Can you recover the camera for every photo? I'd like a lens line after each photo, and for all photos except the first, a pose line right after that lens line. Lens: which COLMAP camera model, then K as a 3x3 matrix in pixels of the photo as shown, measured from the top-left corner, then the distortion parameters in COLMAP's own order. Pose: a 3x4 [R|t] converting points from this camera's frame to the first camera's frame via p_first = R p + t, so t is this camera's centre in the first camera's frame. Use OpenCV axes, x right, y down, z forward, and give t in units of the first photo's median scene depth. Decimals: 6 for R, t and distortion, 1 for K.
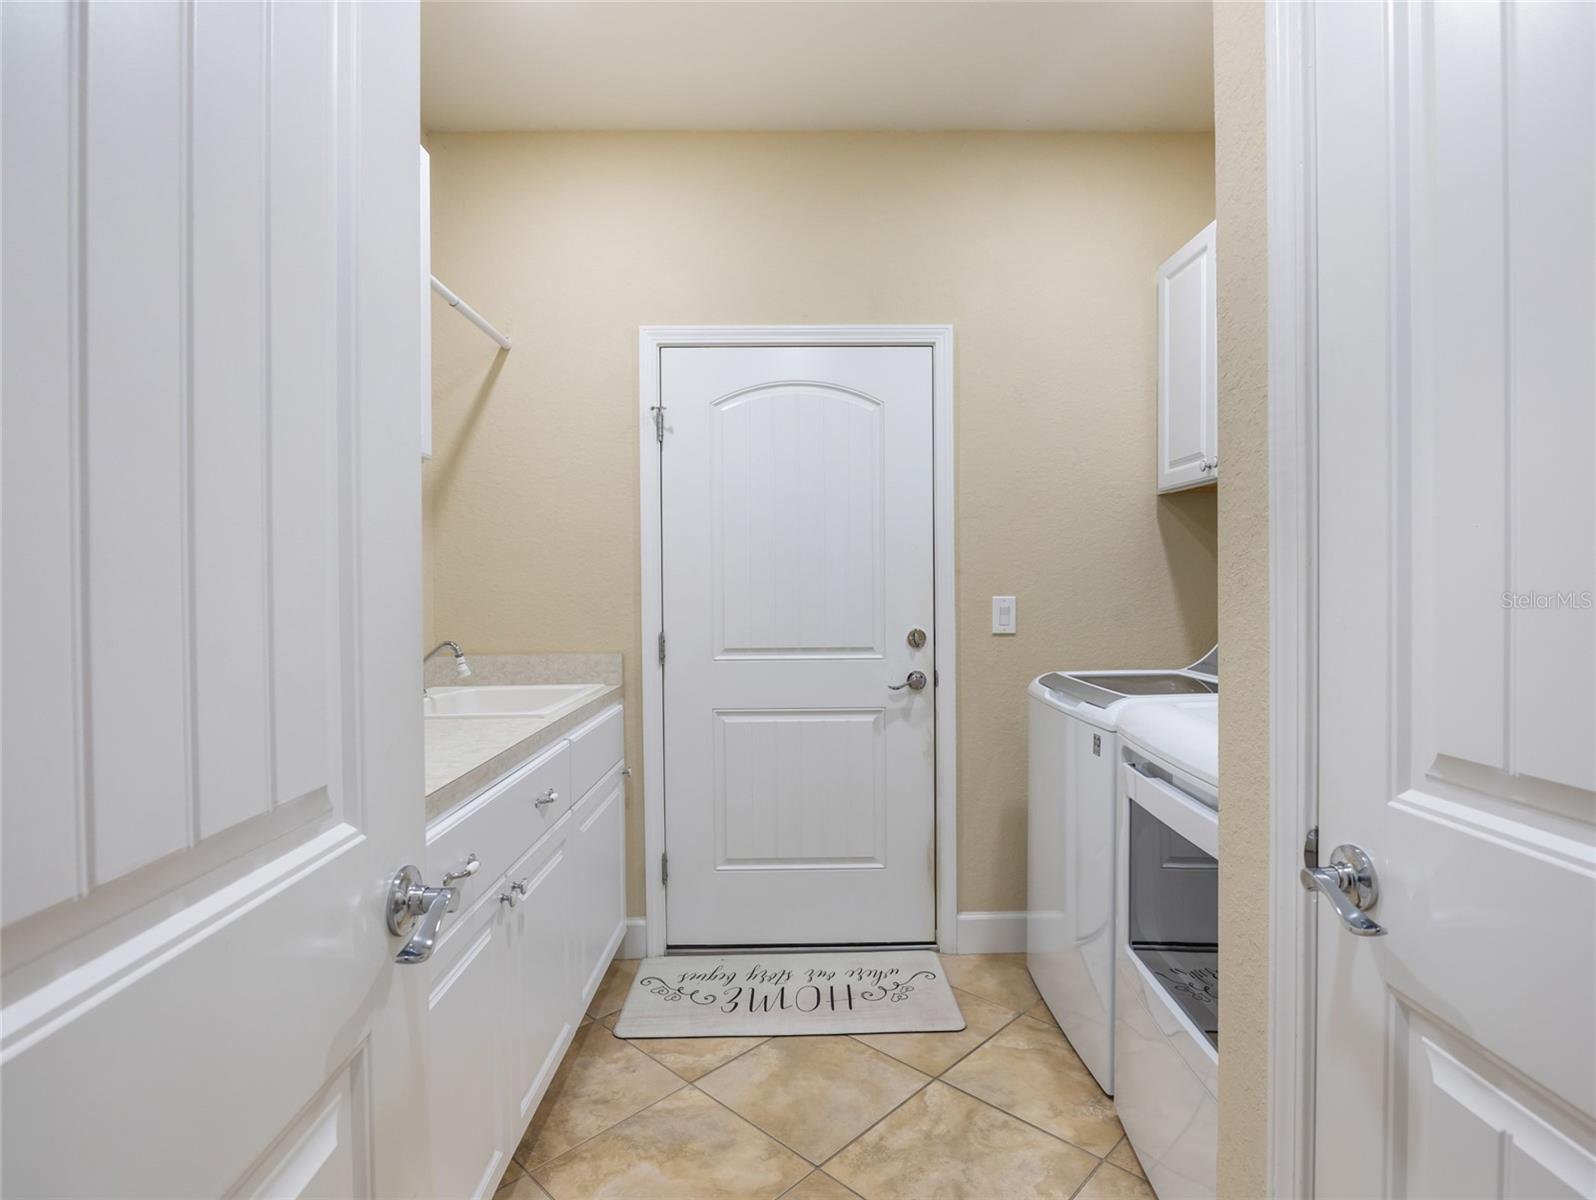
lens RADIAL K [[836.1, 0, 805.3], [0, 836.1, 601.1], [0, 0, 1]] dist [-0.018085, -0.001141]
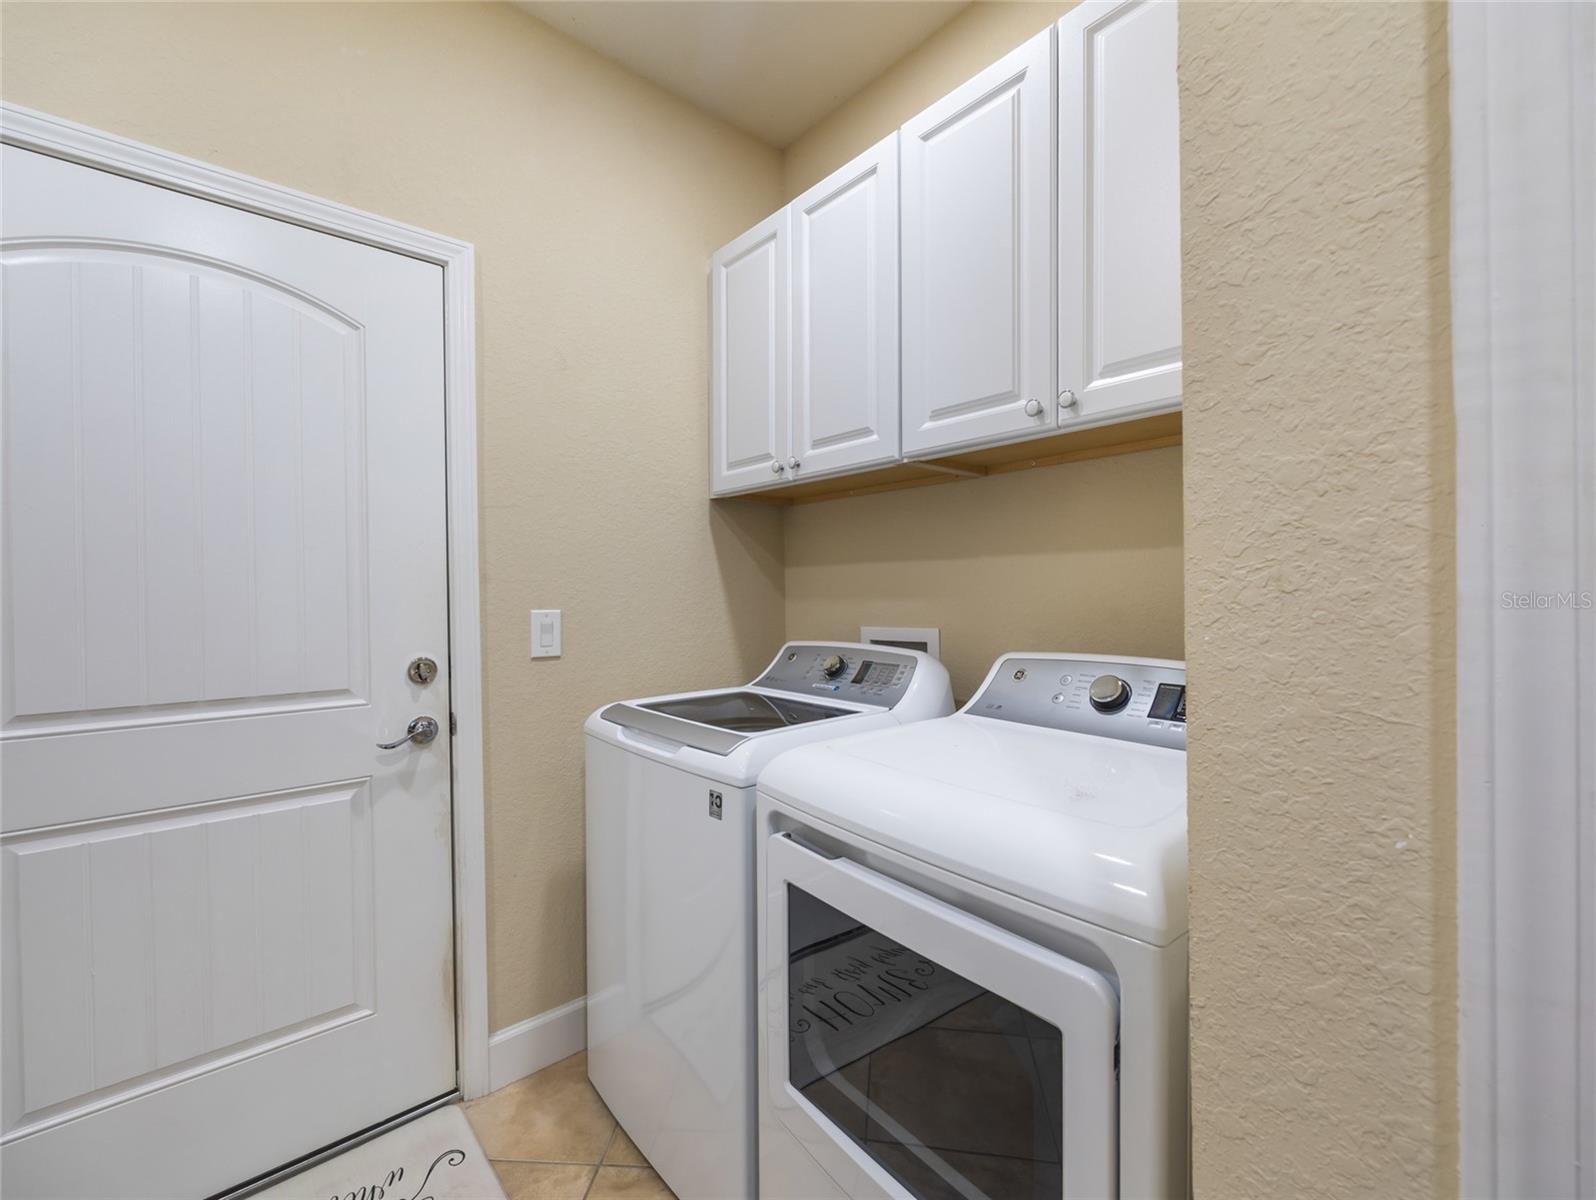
lens RADIAL K [[682.6, 0, 803.7], [0, 682.6, 601.6], [0, 0, 1]] dist [-0.003290, 0.000435]
pose [[0.764401, -0.006704, 0.644707, 0.007924], [0.014746, 0.999866, -0.007086, -0.005541], [-0.644573, 0.014924, 0.764397, 0.353335]]
